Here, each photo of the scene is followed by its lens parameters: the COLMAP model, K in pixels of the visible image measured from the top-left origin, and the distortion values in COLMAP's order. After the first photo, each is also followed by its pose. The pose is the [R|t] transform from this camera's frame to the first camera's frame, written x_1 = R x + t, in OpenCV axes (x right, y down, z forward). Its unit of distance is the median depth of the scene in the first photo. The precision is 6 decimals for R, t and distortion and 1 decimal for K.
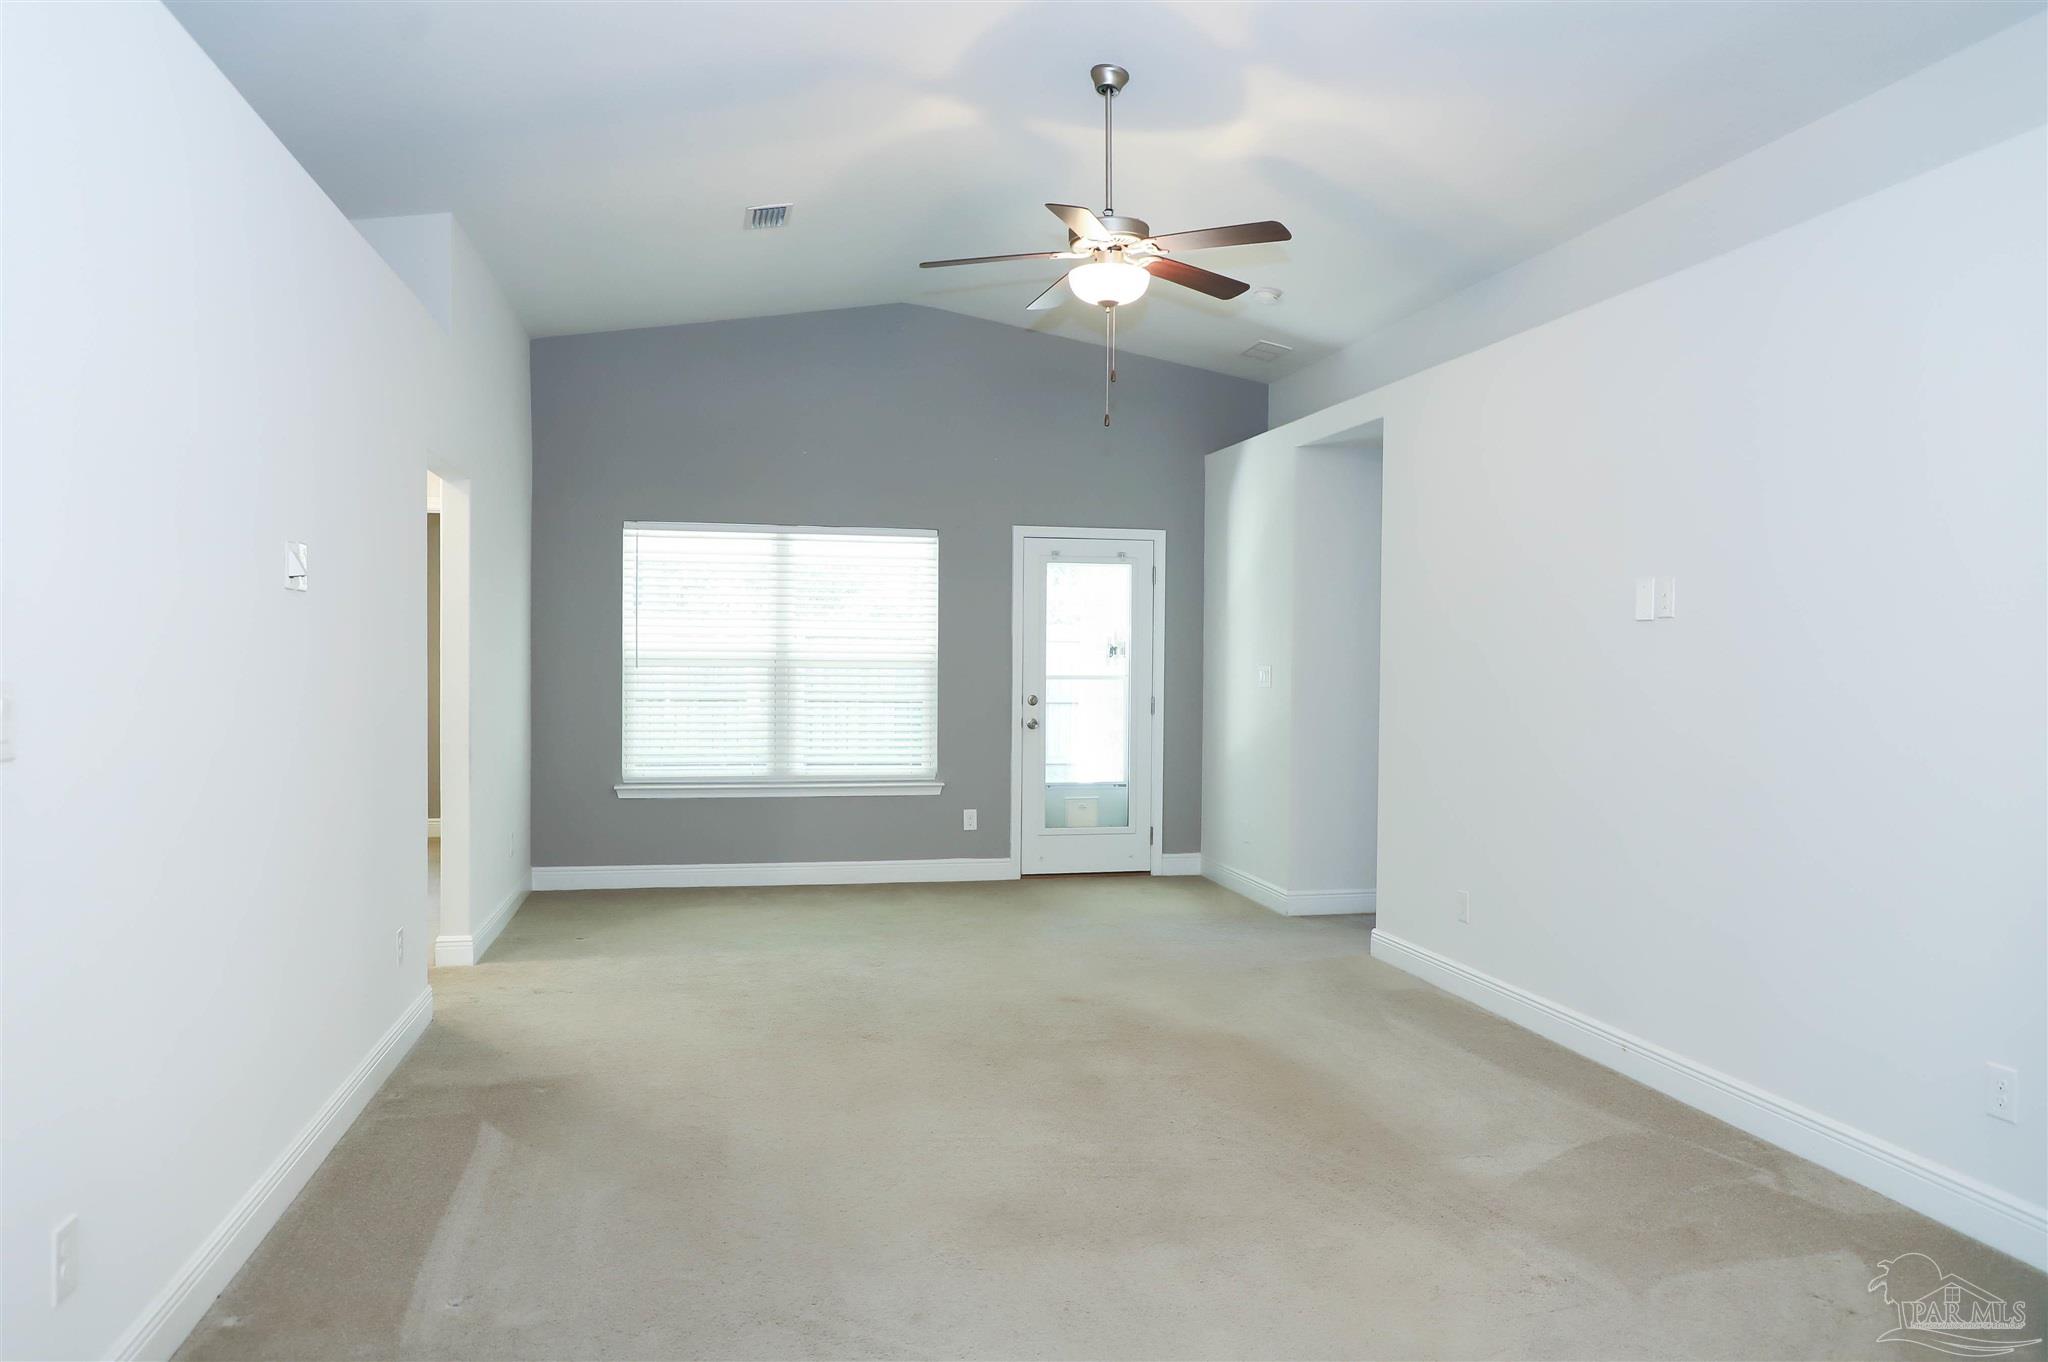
lens RADIAL K [[1411.6, 0, 1024.0], [0, 1411.6, 681.0], [0, 0, 1]] dist [-0.000289, -0.001030]
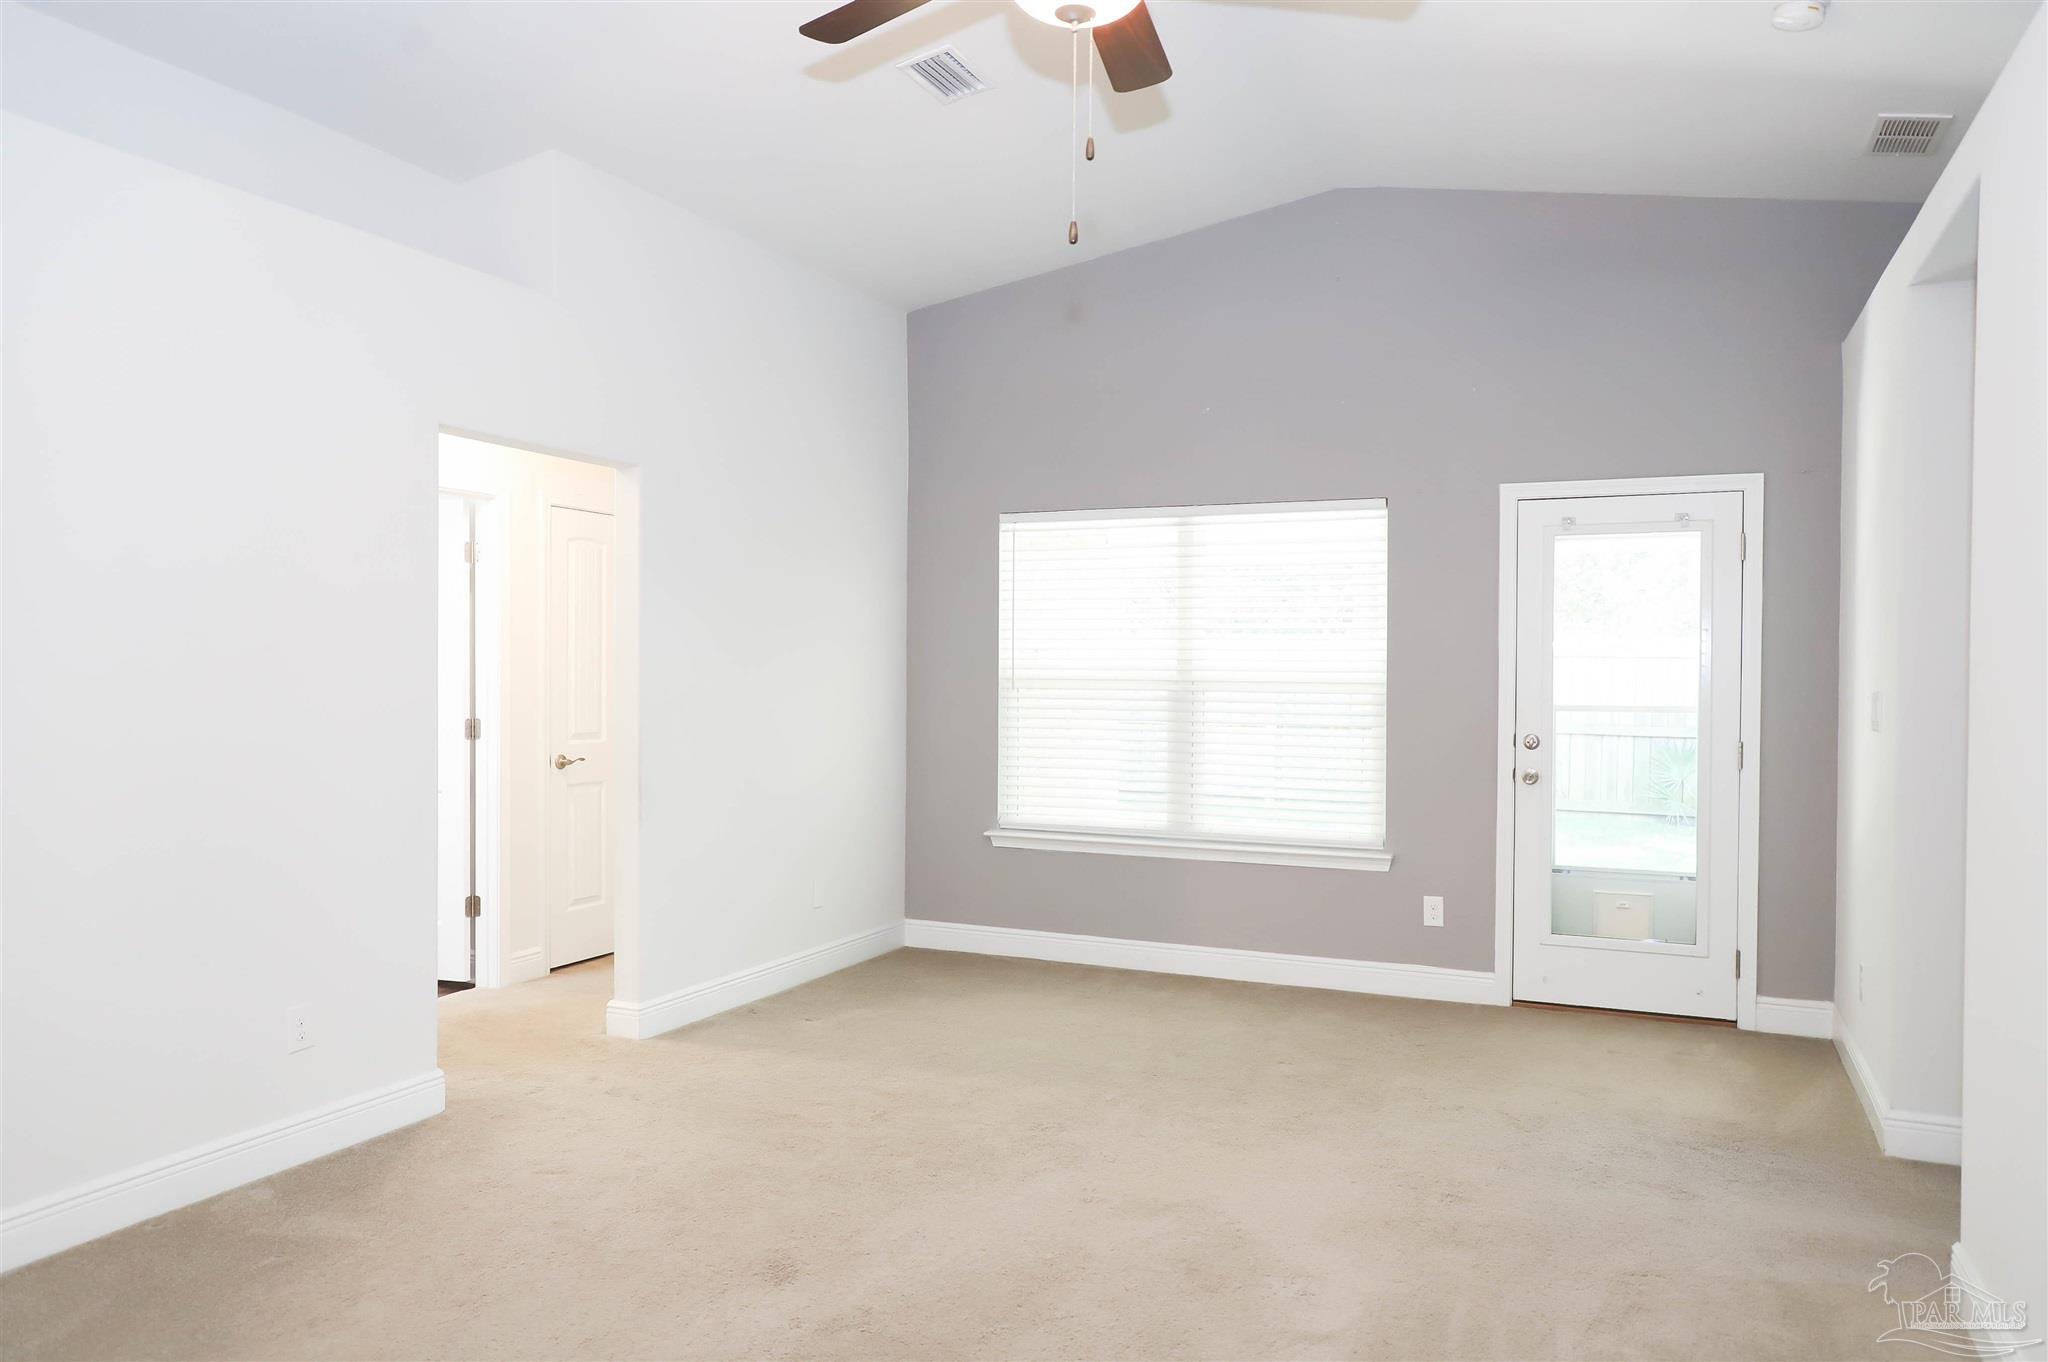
lens RADIAL K [[1411.6, 0, 1024.0], [0, 1411.6, 681.0], [0, 0, 1]] dist [-0.000289, -0.001030]
pose [[0.807648, 0.000413, -0.589665, 0.208607], [-0.014527, 0.999710, -0.019197, 0.001241], [0.589486, 0.024071, 0.807420, 0.316852]]
